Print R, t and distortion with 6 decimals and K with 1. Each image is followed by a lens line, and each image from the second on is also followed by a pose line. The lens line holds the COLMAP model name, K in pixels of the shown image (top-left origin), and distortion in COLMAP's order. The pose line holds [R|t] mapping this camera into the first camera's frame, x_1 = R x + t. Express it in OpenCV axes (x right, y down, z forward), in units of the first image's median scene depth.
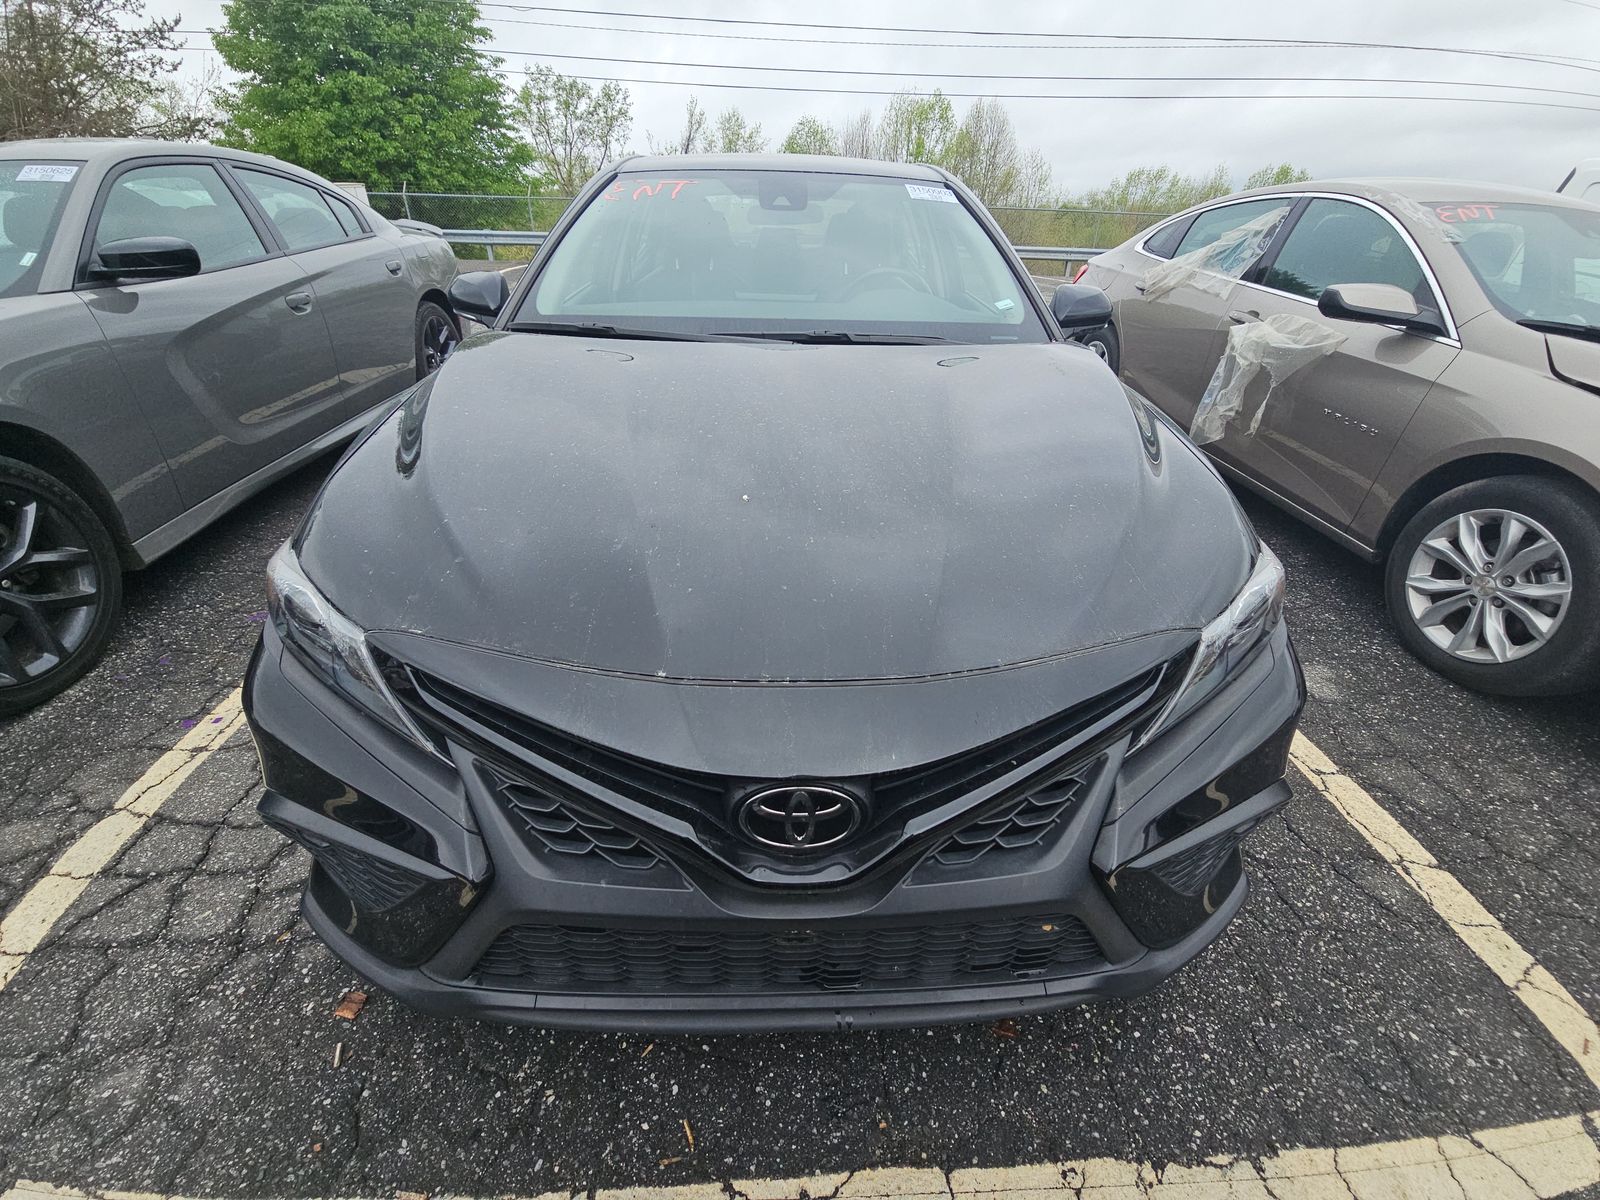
lens RADIAL K [[644.2, 0, 804.6], [0, 644.2, 610.4], [0, 0, 1]] dist [0.011440, -0.008069]
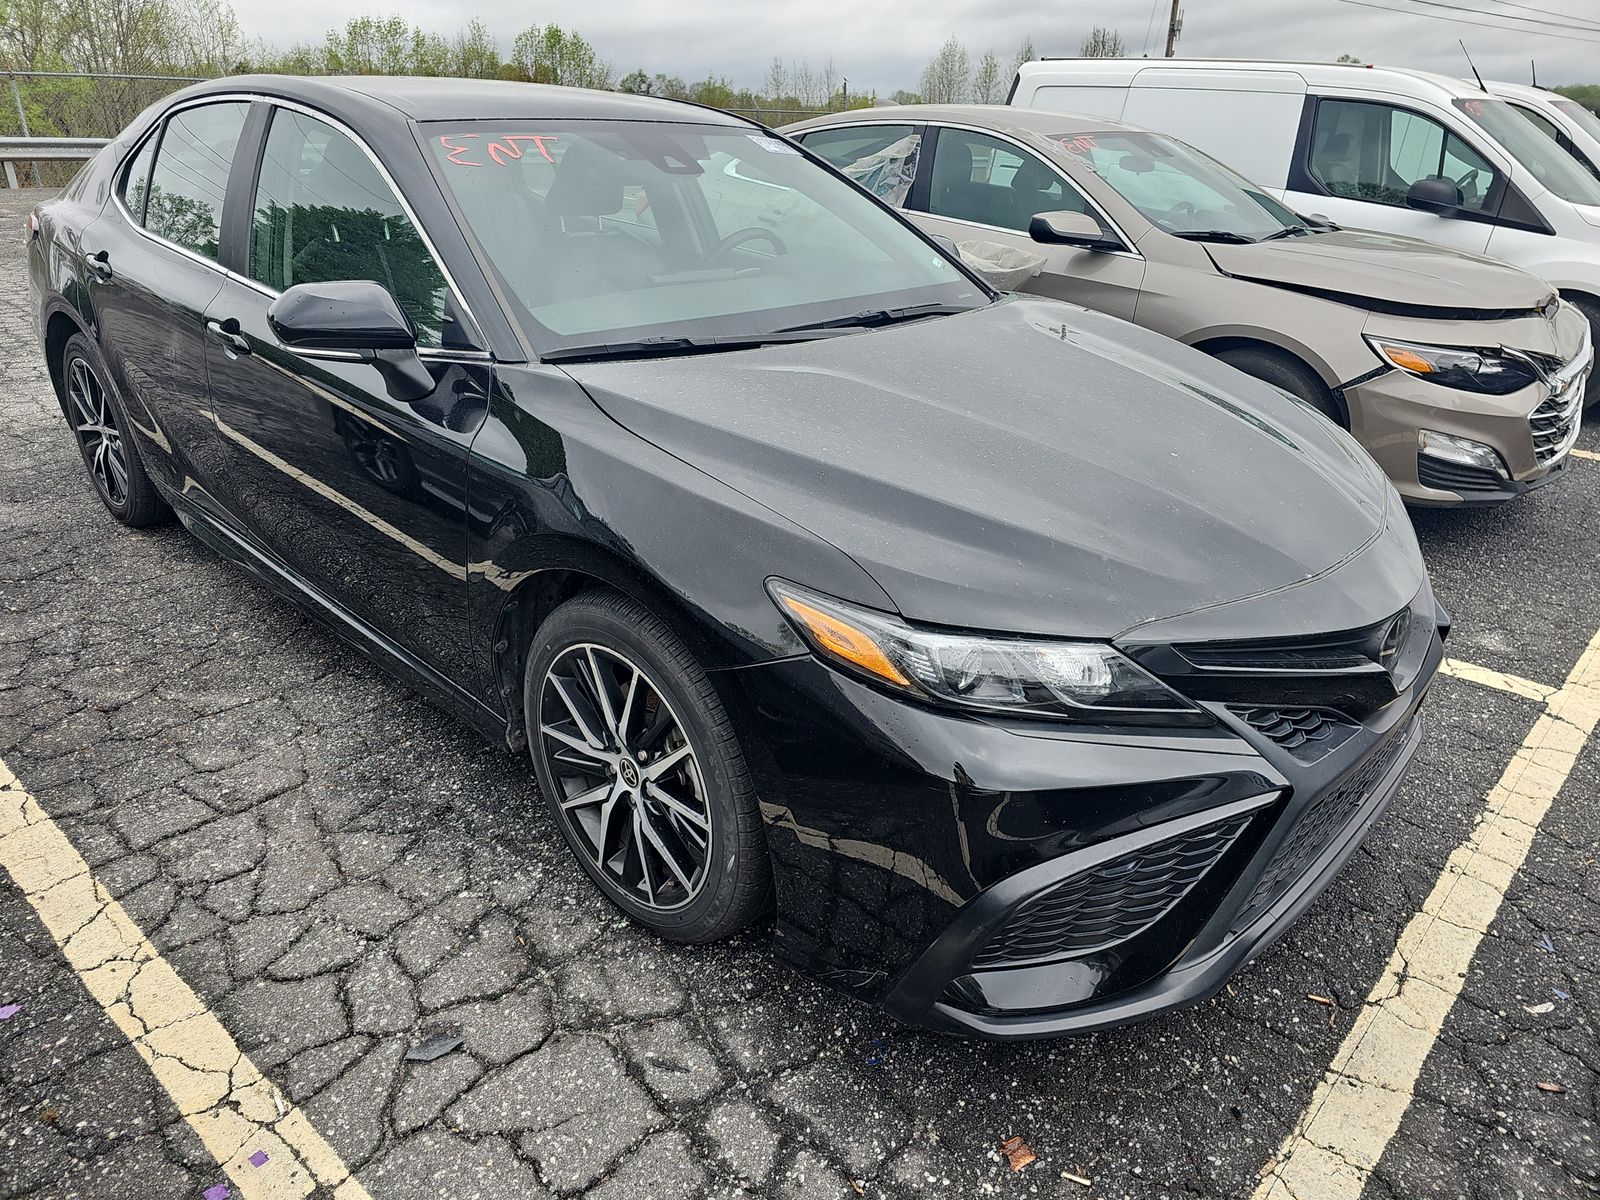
lens RADIAL K [[1042.2, 0, 813.0], [0, 1042.2, 608.5], [0, 0, 1]] dist [0.035451, -0.031591]
pose [[0.713470, -0.298202, 0.634063, -0.802750], [0.350775, 0.935368, 0.045202, -0.100876], [-0.606562, 0.190163, 0.771959, -0.004312]]
